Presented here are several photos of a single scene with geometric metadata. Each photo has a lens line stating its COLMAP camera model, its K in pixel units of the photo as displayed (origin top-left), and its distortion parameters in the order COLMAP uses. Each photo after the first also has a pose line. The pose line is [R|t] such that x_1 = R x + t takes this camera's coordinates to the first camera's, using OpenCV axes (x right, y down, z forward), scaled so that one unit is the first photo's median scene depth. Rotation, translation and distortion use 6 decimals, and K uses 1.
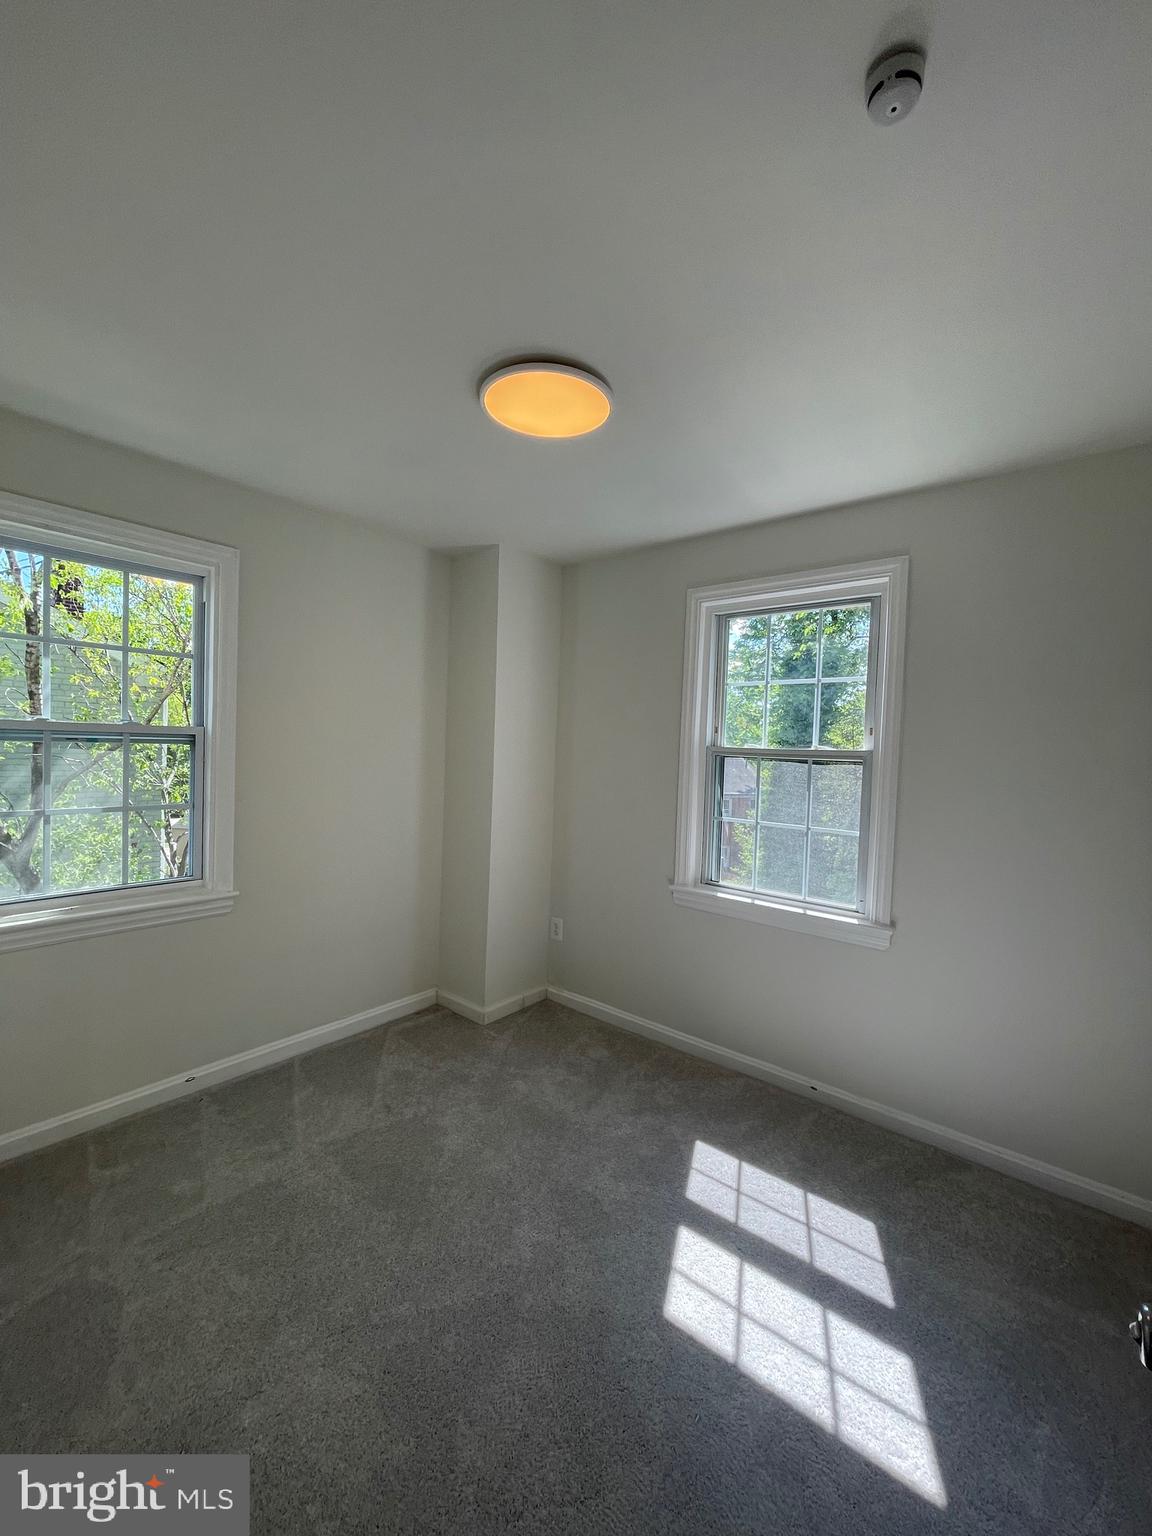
lens RADIAL K [[608.7, 0, 576.0], [0, 608.7, 768.0], [0, 0, 1]] dist [0.010194, 0.000227]
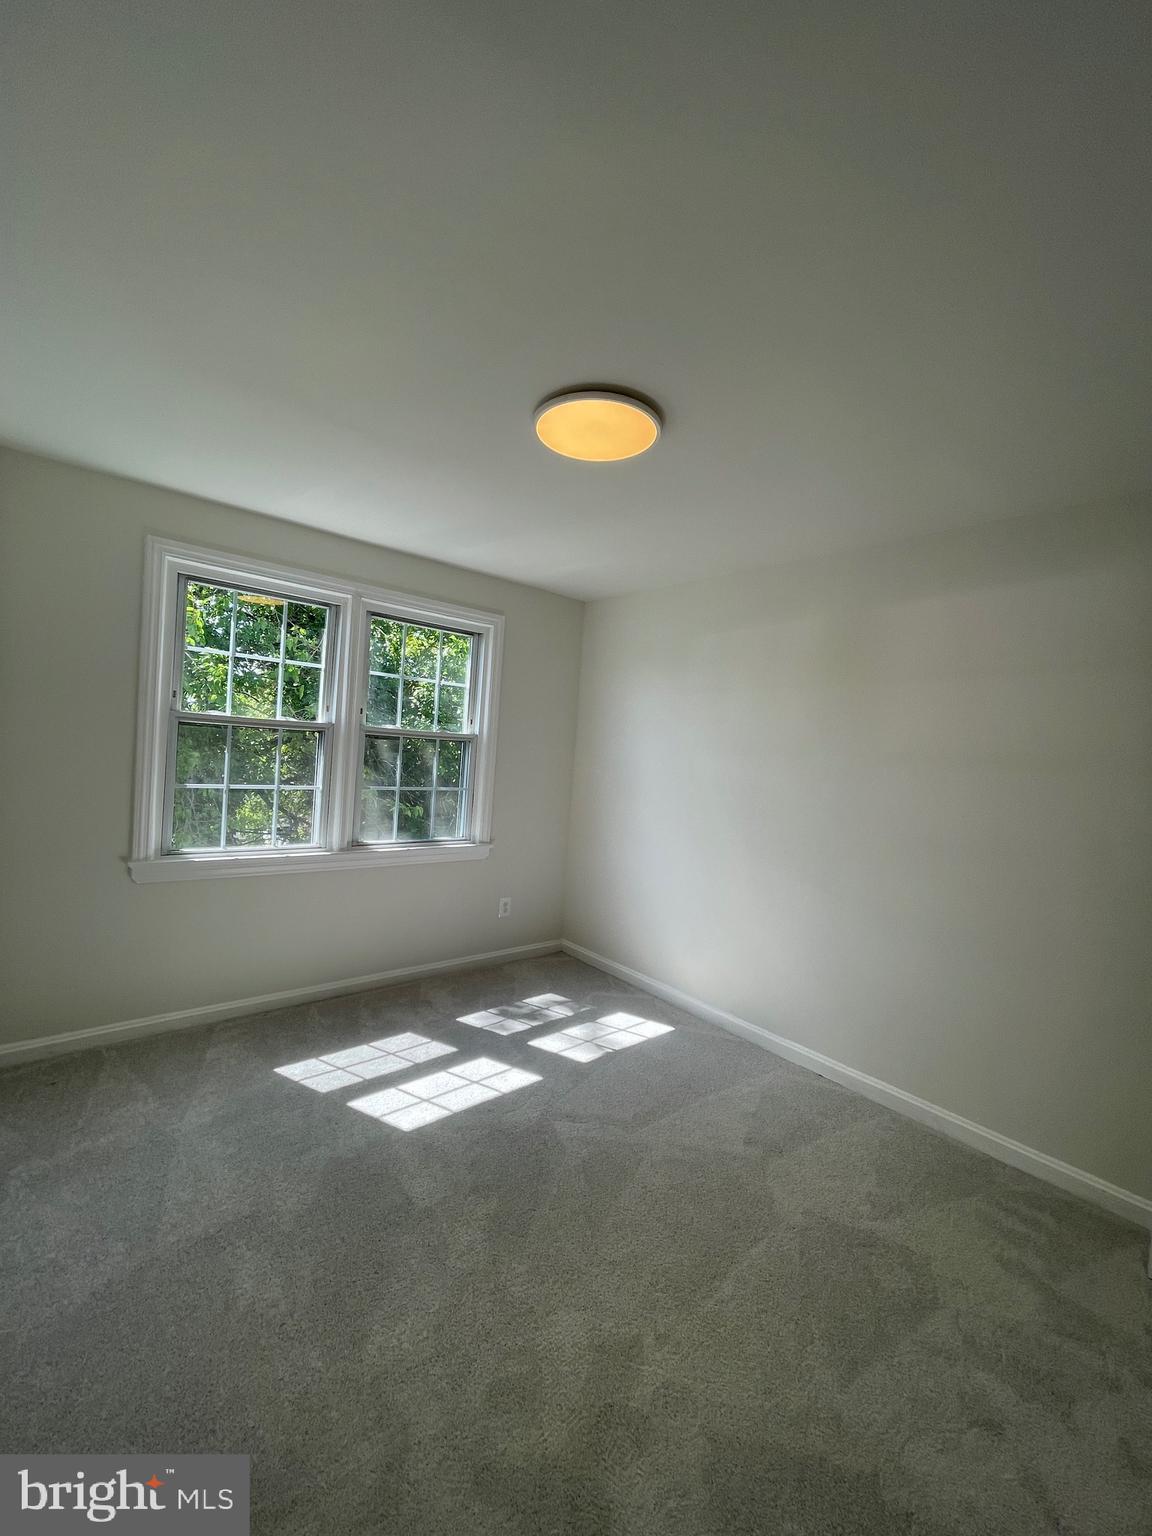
lens RADIAL K [[618.7, 0, 576.0], [0, 618.7, 768.0], [0, 0, 1]] dist [0.000190, -0.000138]
pose [[0.151226, -0.058407, 0.986772, -1.052396], [-0.072132, 0.994940, 0.069945, -0.095224], [-0.985864, -0.081755, 0.146248, 0.399476]]
